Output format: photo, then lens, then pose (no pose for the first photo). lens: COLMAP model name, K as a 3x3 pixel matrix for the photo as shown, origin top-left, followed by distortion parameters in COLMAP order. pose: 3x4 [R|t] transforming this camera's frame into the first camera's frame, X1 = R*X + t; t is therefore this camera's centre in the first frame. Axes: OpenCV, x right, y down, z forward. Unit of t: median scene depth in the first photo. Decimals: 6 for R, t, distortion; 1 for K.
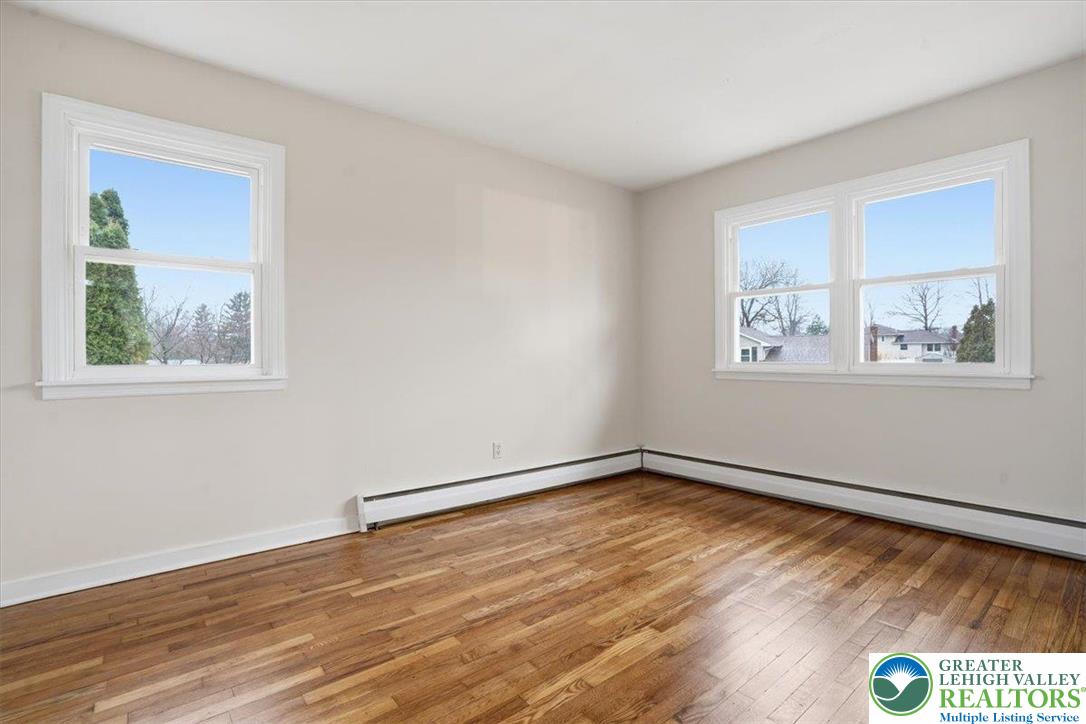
lens RADIAL K [[505.2, 0, 540.8], [0, 505.2, 350.8], [0, 0, 1]] dist [-0.060620, 0.018149]
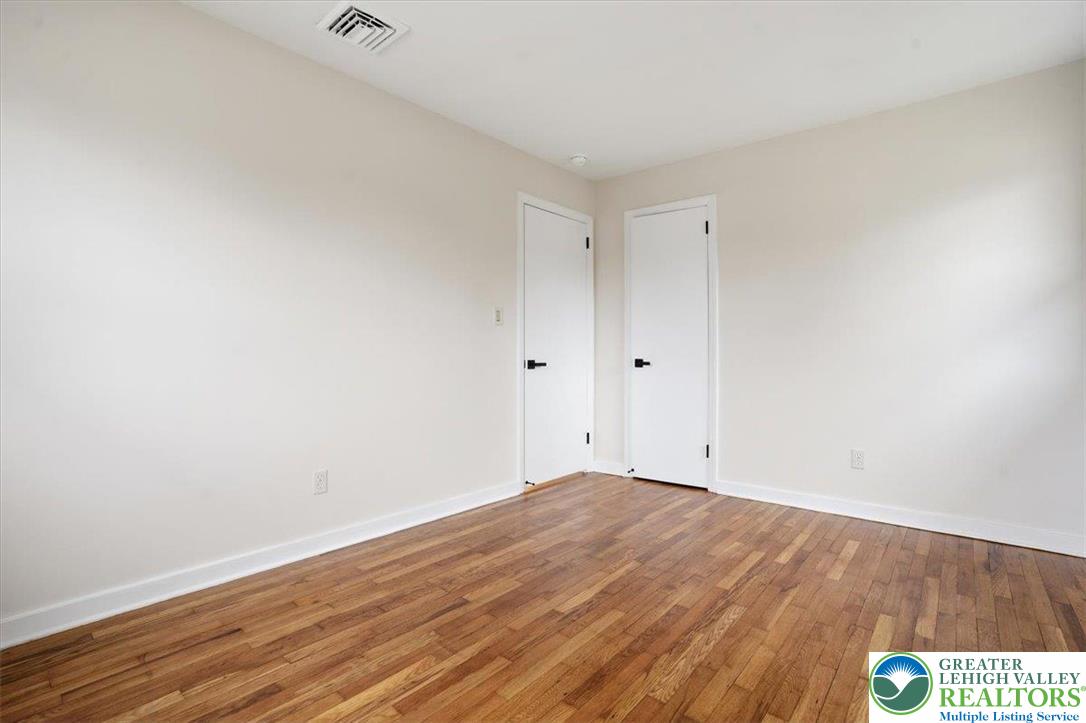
lens RADIAL K [[505.2, 0, 540.8], [0, 505.2, 350.3], [0, 0, 1]] dist [-0.060620, 0.018149]
pose [[-0.984646, 0.002815, -0.174539, 0.422414], [0.004363, 0.999954, -0.008484, 0.017647], [0.174508, -0.009115, -0.984614, 1.907100]]
